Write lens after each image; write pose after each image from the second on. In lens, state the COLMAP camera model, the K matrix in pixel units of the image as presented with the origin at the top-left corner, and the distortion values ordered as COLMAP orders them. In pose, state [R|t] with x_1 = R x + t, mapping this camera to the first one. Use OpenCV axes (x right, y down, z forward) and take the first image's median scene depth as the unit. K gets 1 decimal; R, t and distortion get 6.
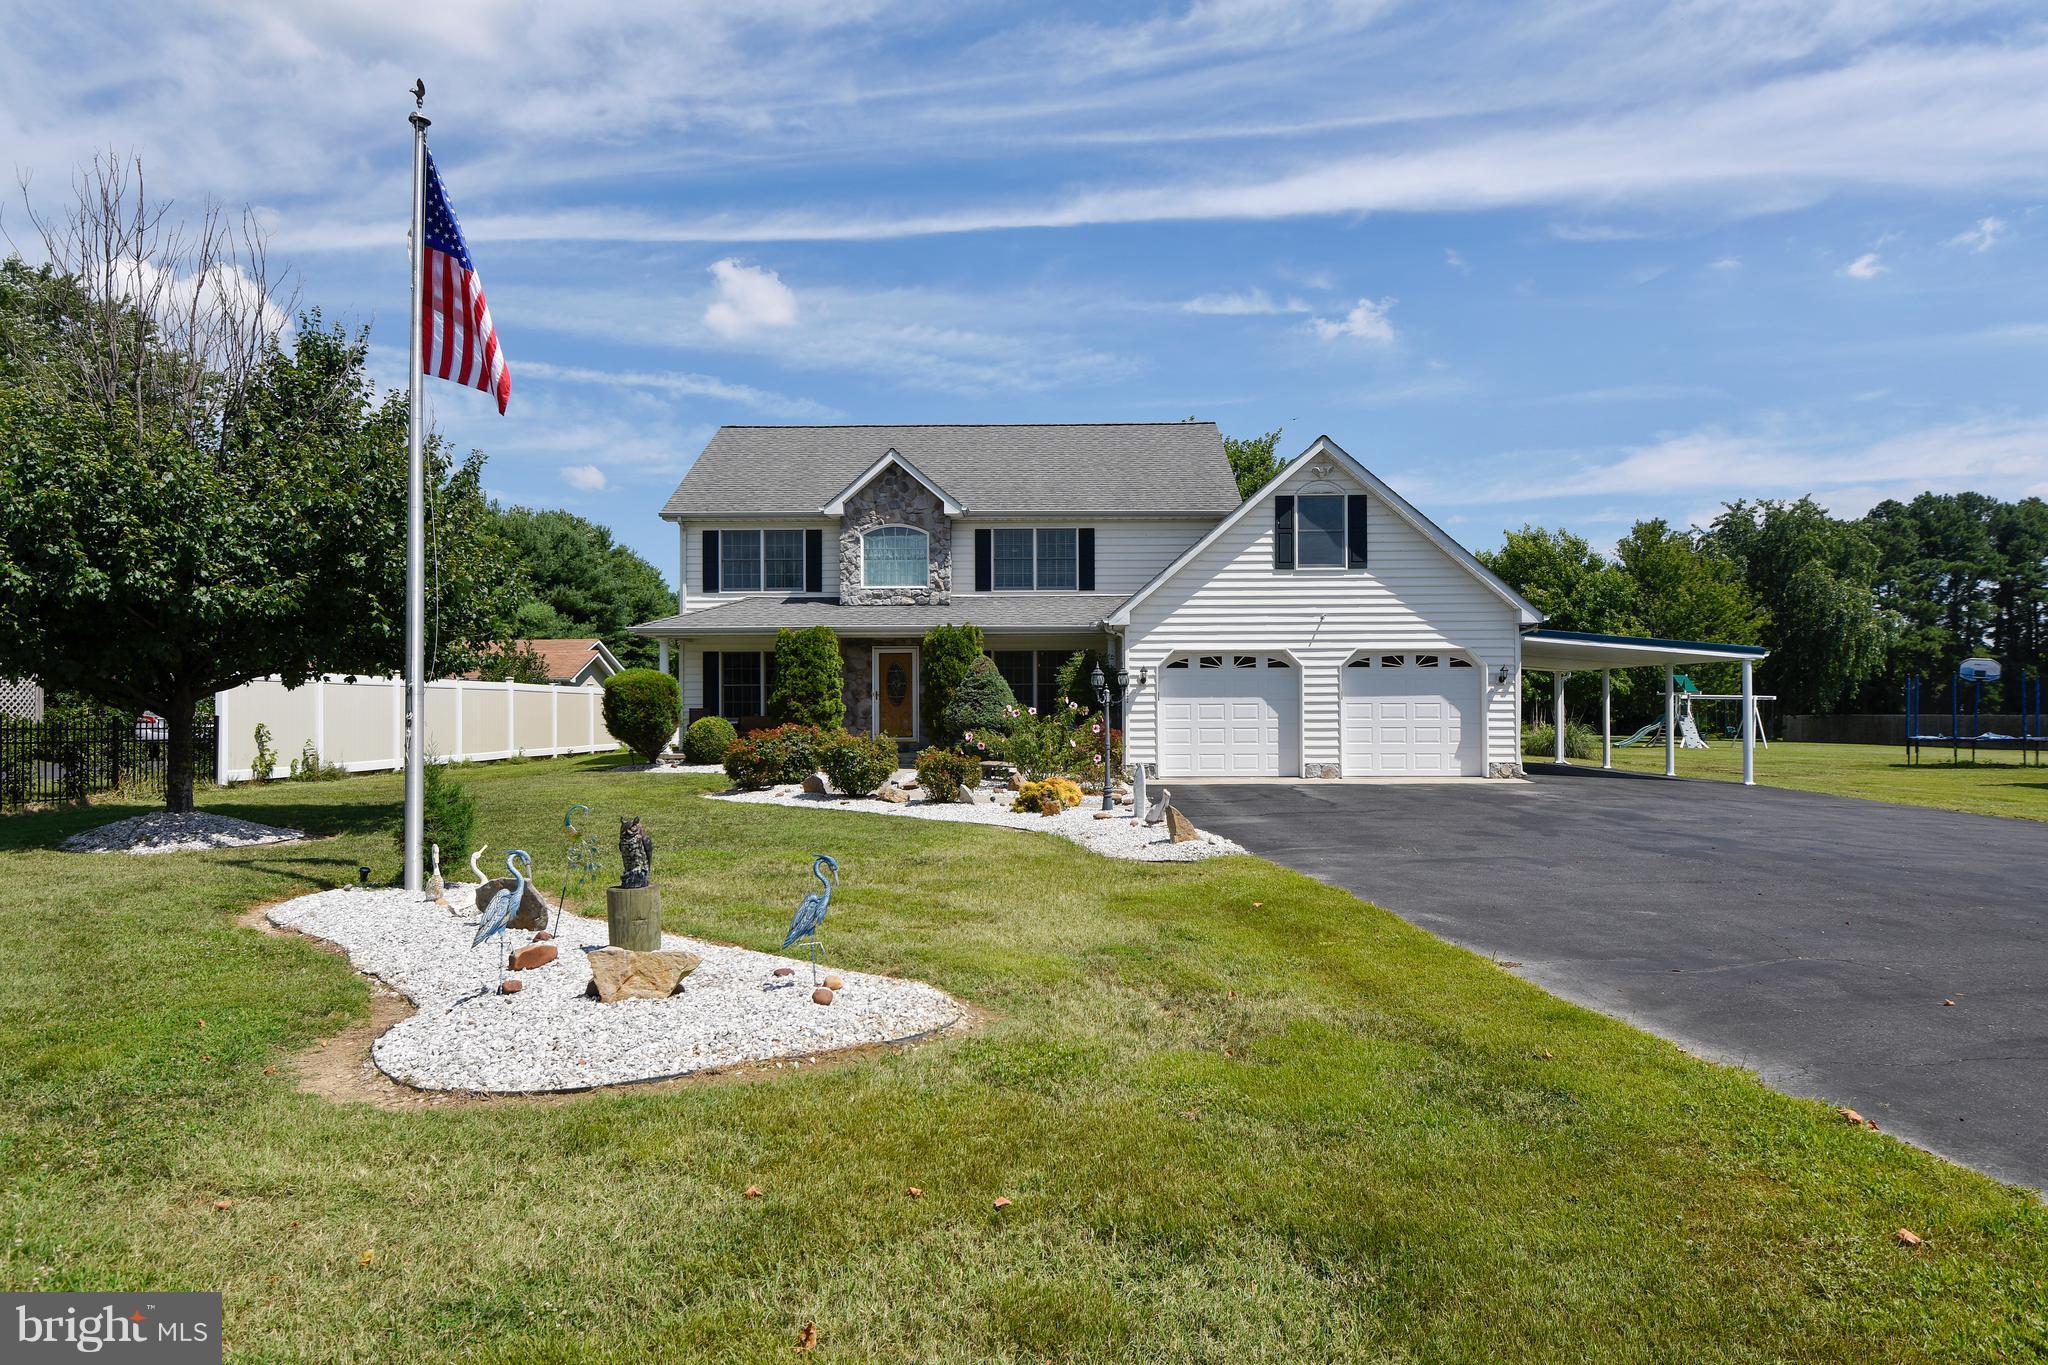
lens RADIAL K [[941.9, 0, 1034.1], [0, 941.9, 706.0], [0, 0, 1]] dist [0.011828, -0.000329]
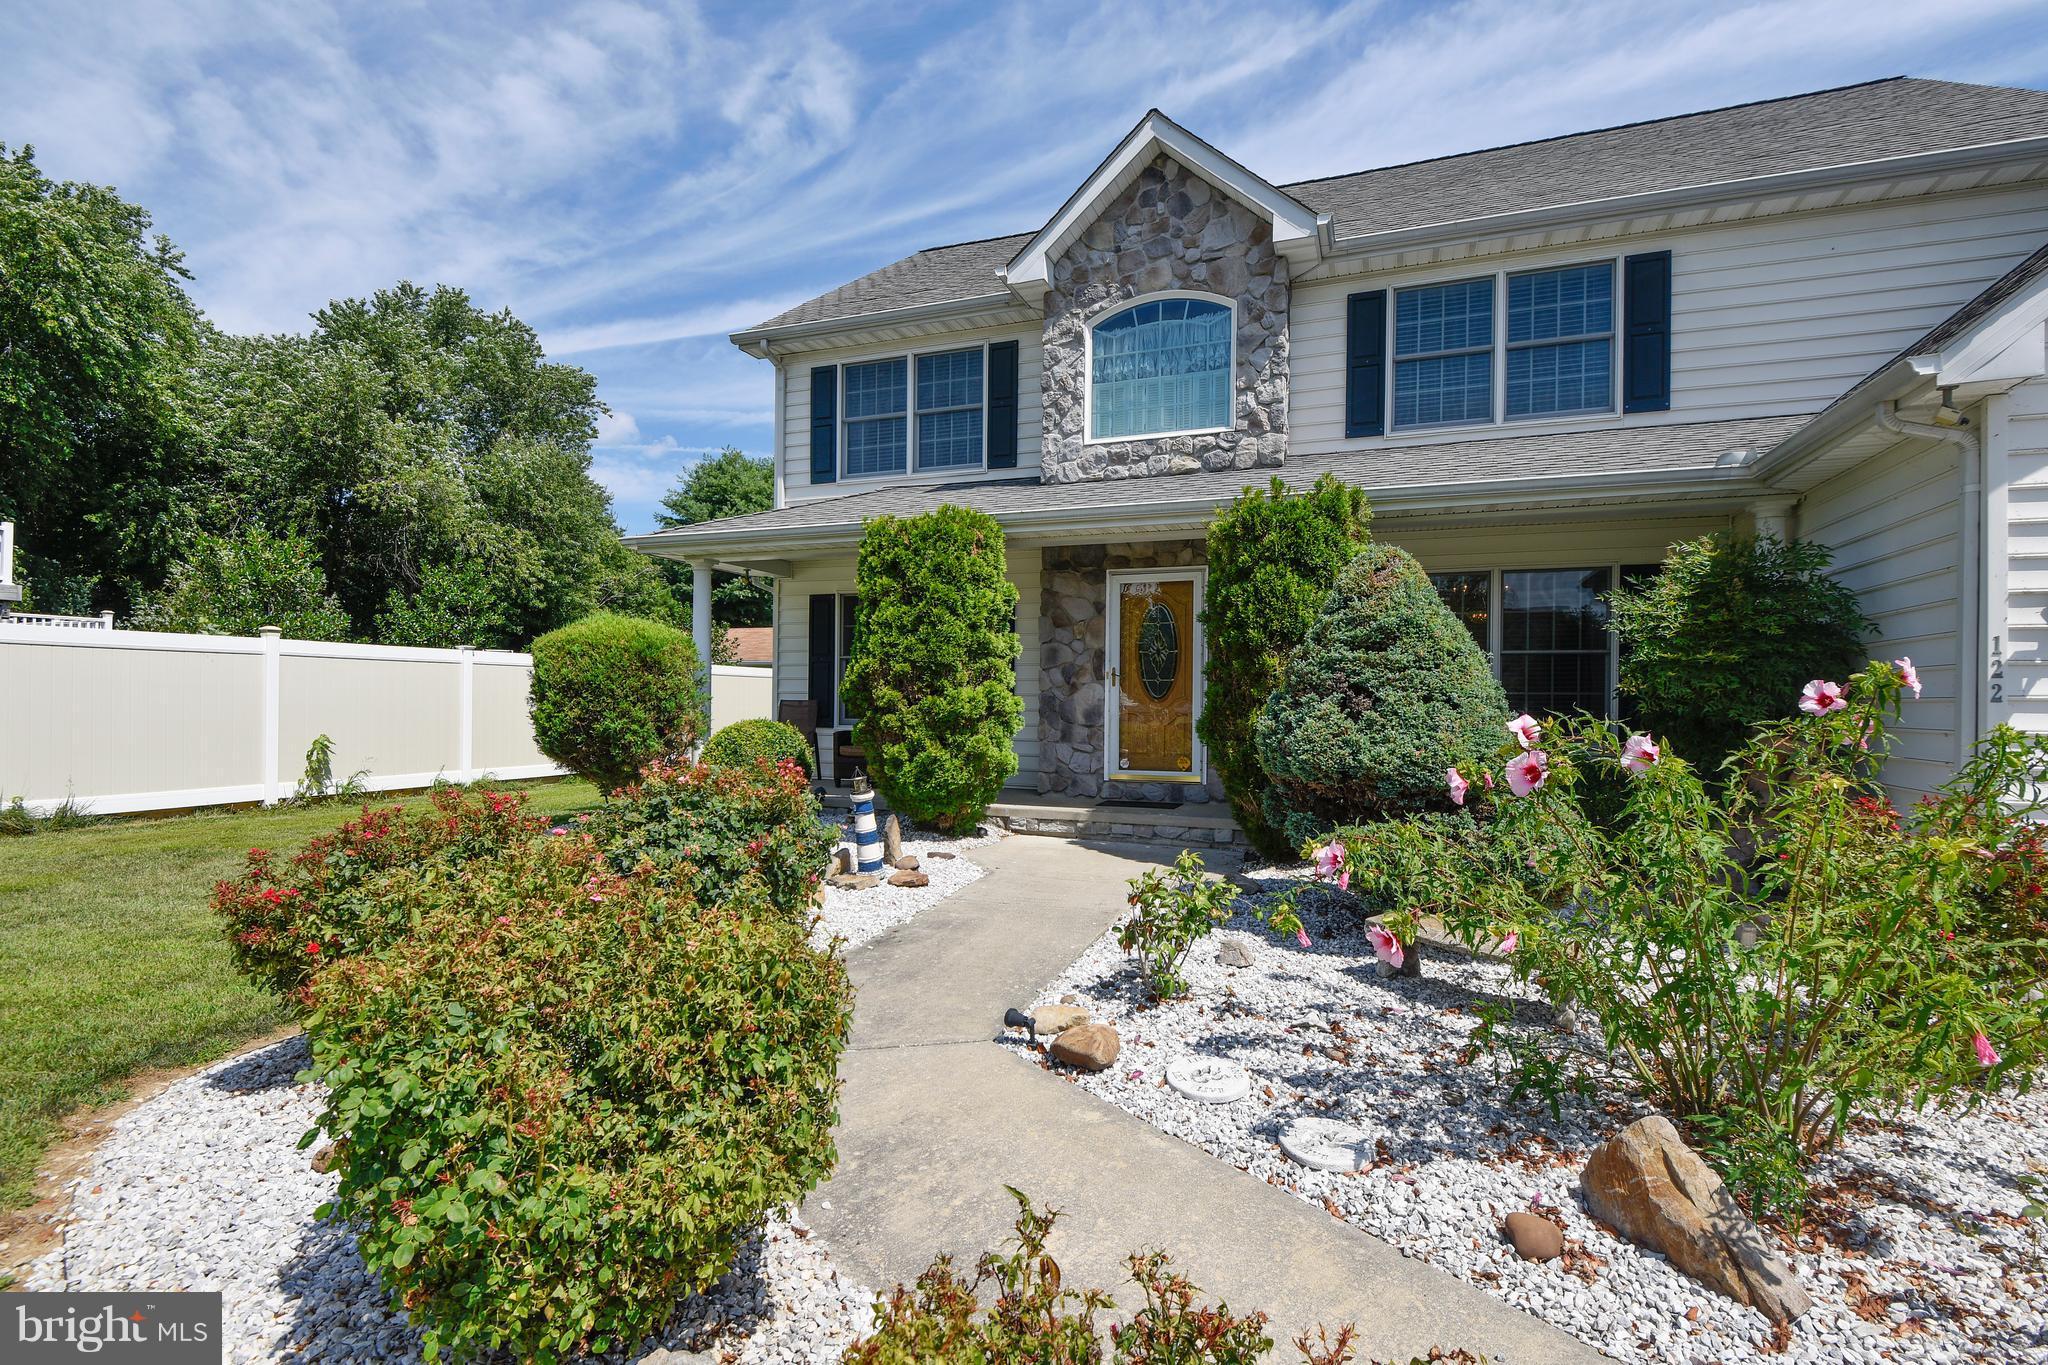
lens RADIAL K [[941.9, 0, 1034.1], [0, 941.9, 706.0], [0, 0, 1]] dist [0.011828, -0.000329]
pose [[0.935531, 0.014635, -0.352943, -0.042681], [-0.012007, 0.999881, 0.009635, -0.001213], [0.353042, -0.004776, 0.935595, 0.561291]]
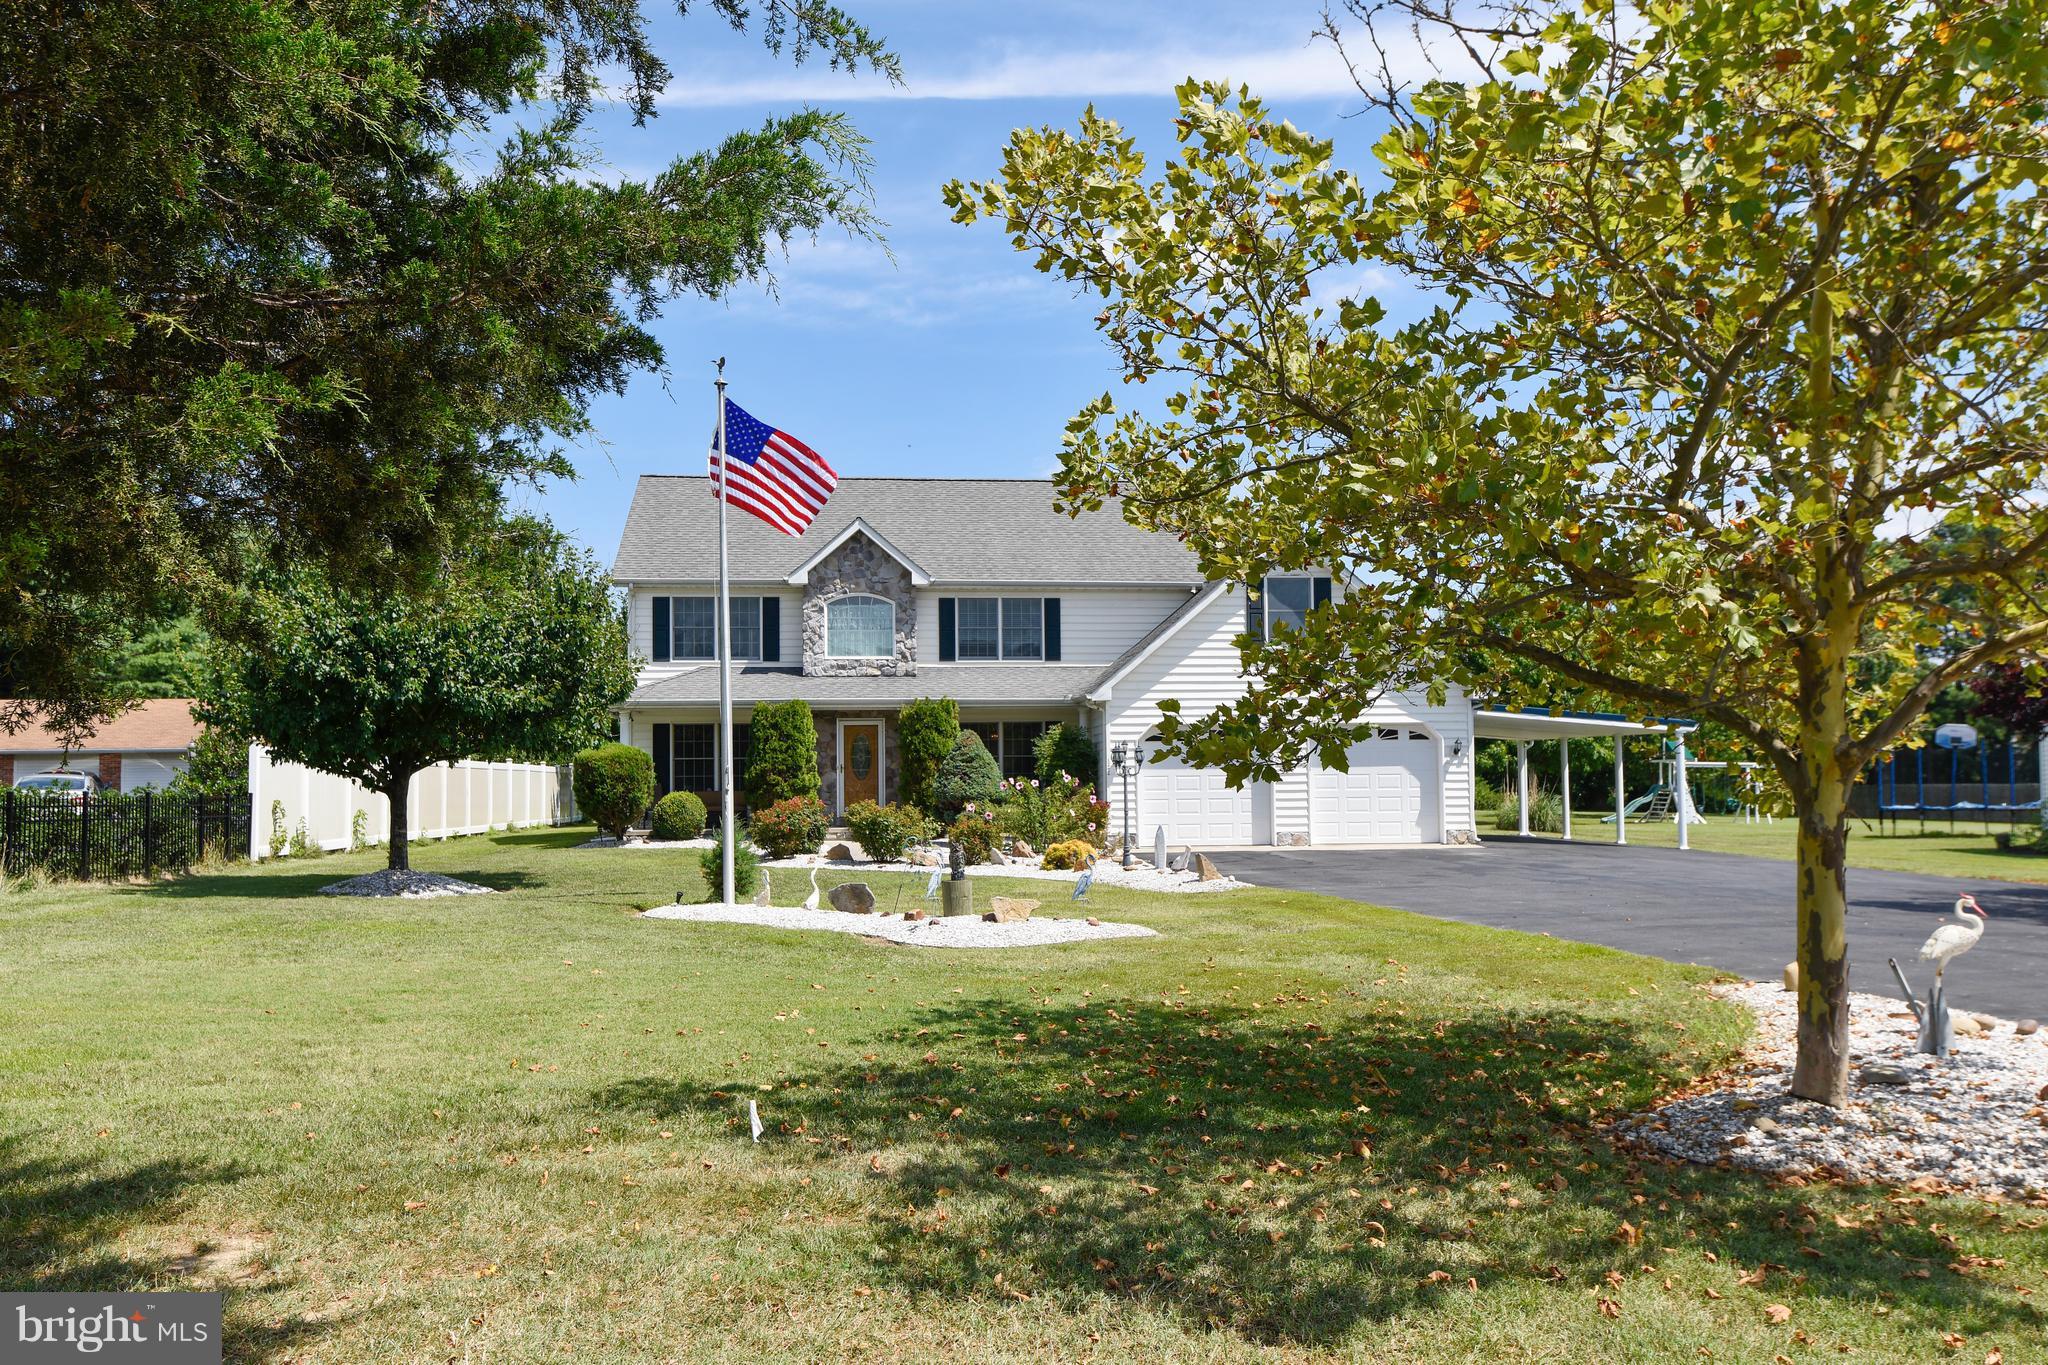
lens RADIAL K [[1224.1, 0, 1013.5], [0, 1224.1, 750.6], [0, 0, 1]] dist [0.047841, 0.000100]
pose [[0.995389, -0.003375, 0.095861, -0.111757], [0.005606, 0.999719, -0.023011, 0.000131], [-0.095757, 0.023443, 0.995129, -0.276232]]
